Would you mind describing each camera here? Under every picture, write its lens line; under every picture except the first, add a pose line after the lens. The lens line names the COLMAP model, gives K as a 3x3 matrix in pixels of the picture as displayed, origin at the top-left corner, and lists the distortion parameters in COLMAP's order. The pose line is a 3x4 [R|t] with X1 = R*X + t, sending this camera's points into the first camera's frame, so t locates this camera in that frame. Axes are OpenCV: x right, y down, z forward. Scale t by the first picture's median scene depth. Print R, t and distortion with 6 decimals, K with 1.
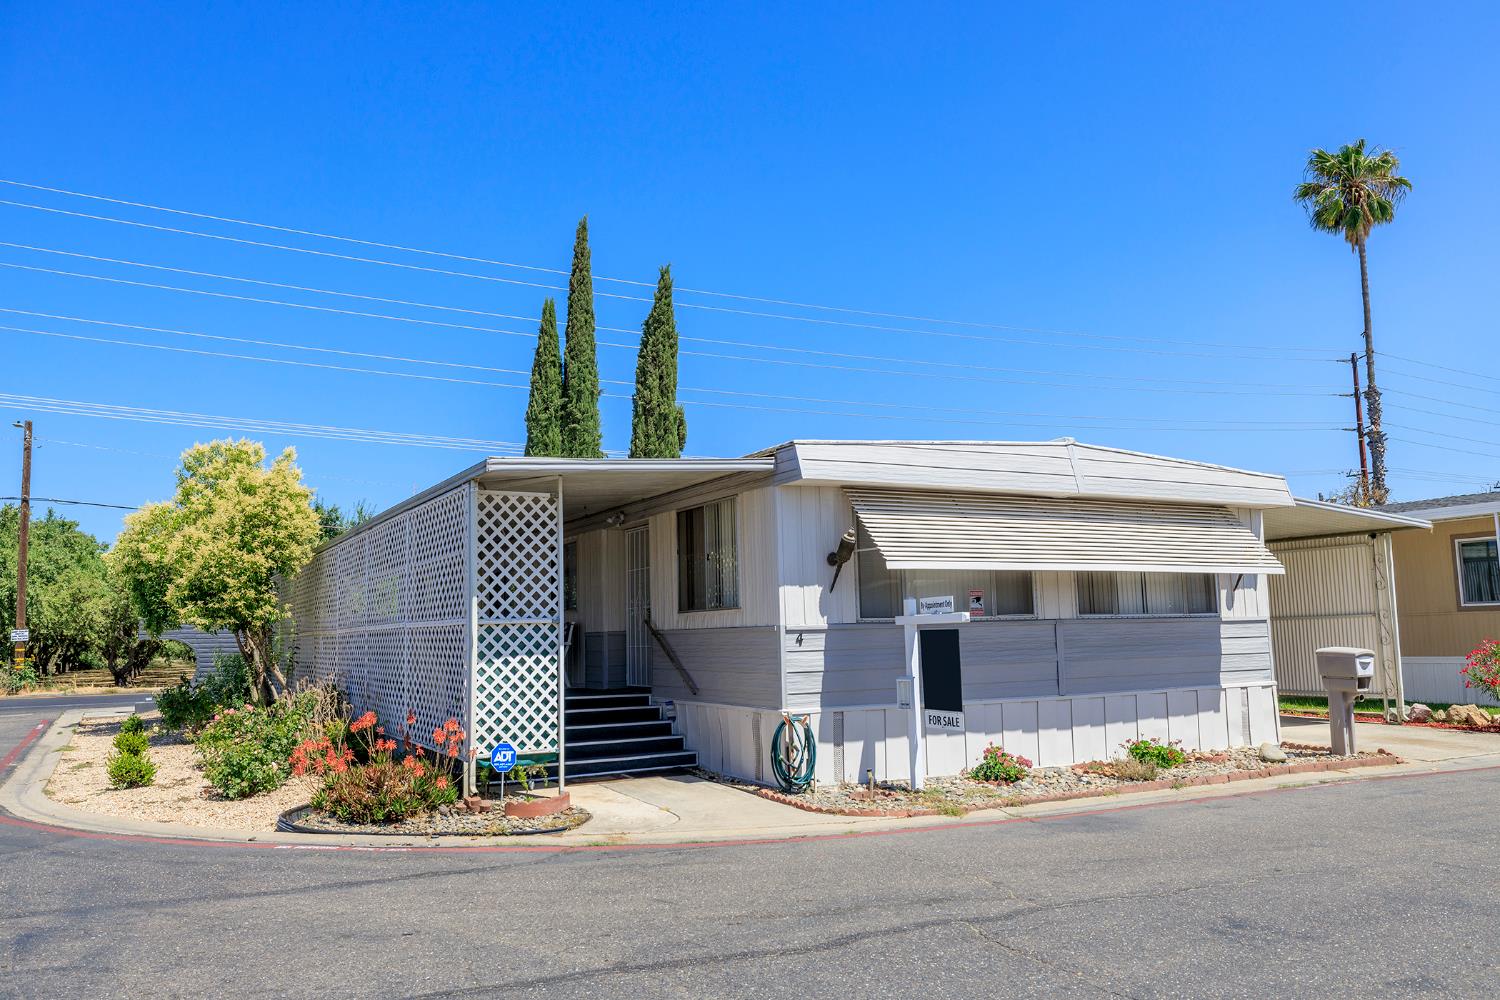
lens RADIAL K [[1163.1, 0, 750.0], [0, 1163.1, 500.0], [0, 0, 1]] dist [-0.000672, -0.000066]
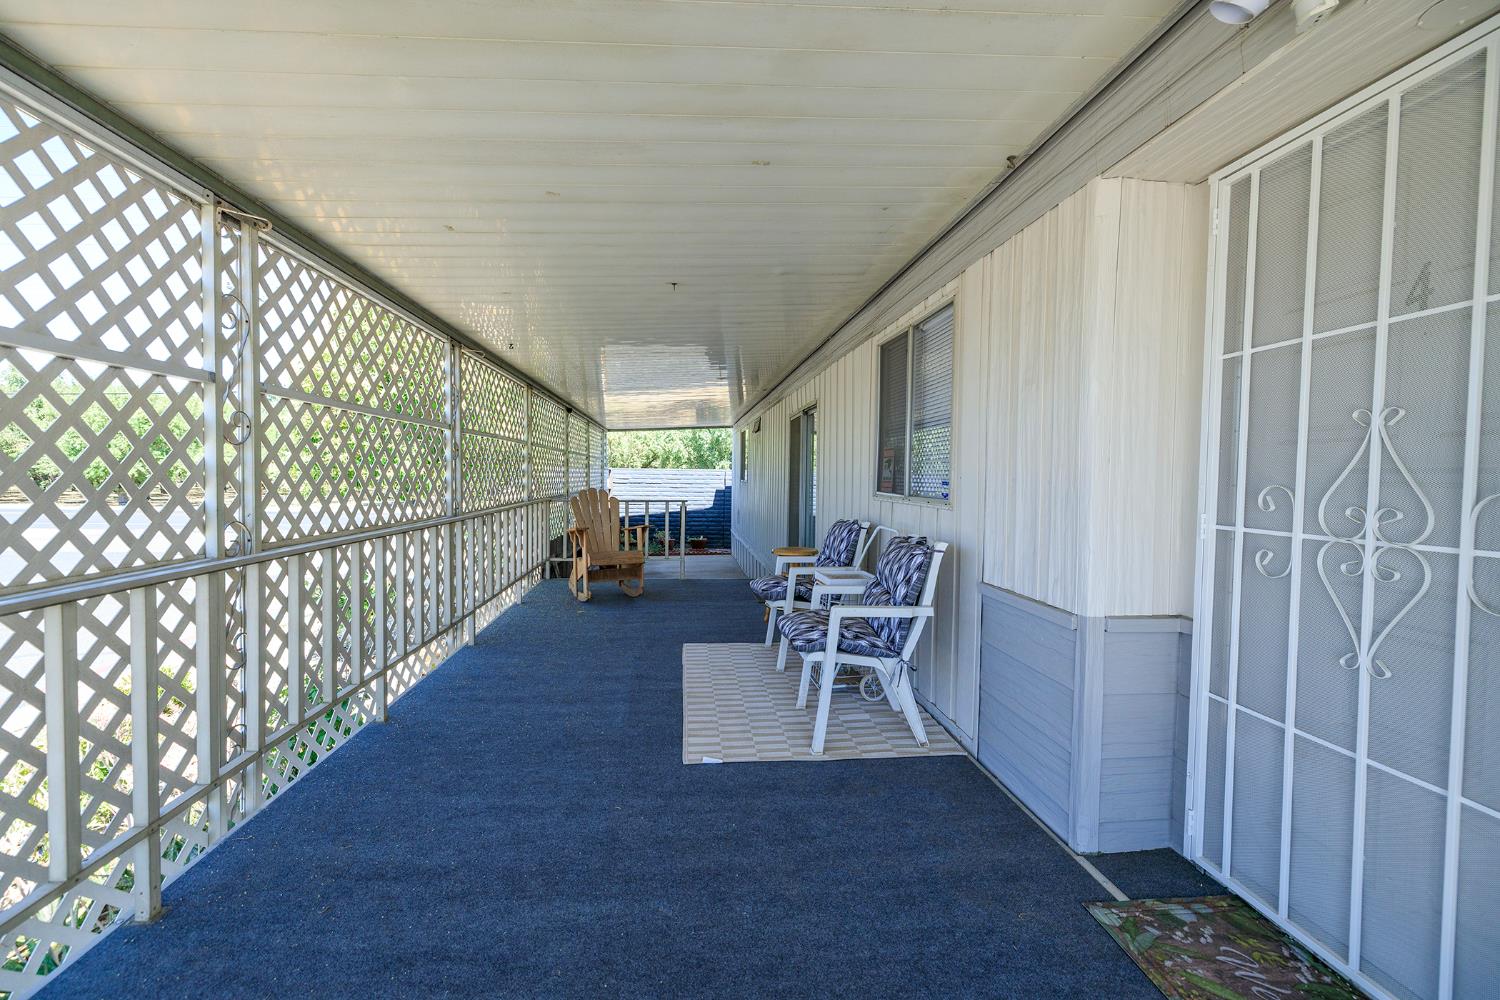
lens RADIAL K [[625.4, 0, 742.9], [0, 625.4, 492.4], [0, 0, 1]] dist [0.009651, -0.000093]
pose [[0.925125, 0.043766, -0.377131, -0.160858], [0.014114, 0.988682, 0.149360, 0.076765], [0.379400, -0.143500, 0.914037, 0.966954]]
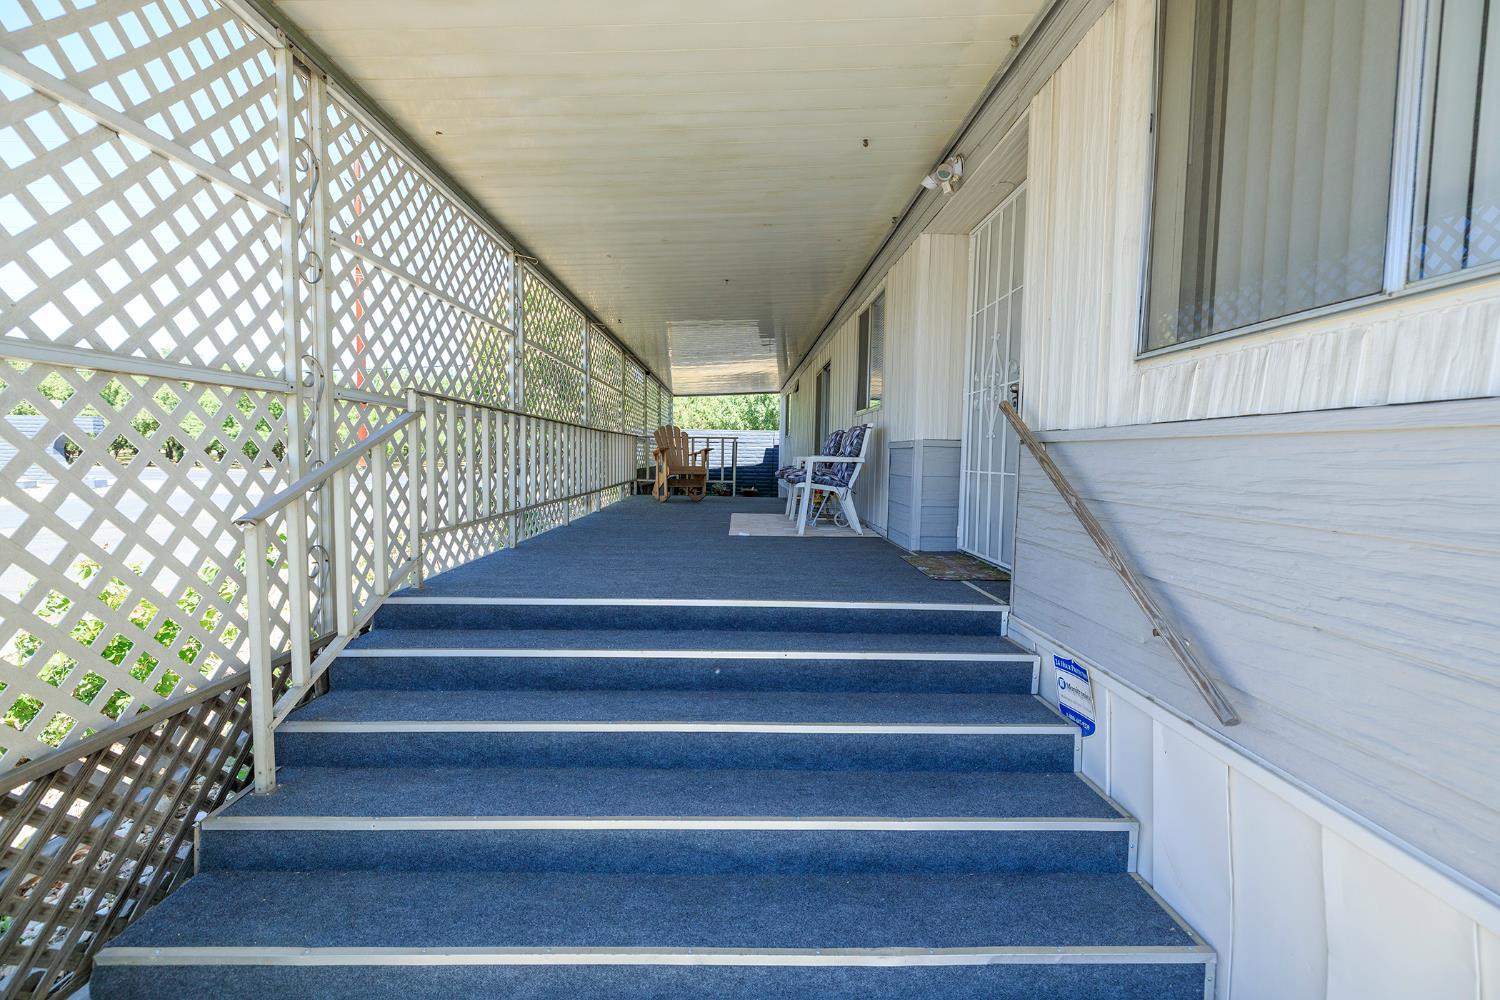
lens RADIAL K [[645.9, 0, 750.0], [0, 645.9, 500.0], [0, 0, 1]] dist [0.000526, -0.000009]
pose [[0.891011, 0.064411, -0.449388, -0.069866], [0.020201, 0.983278, 0.180986, 0.097253], [0.453531, -0.170338, 0.874811, 0.806677]]
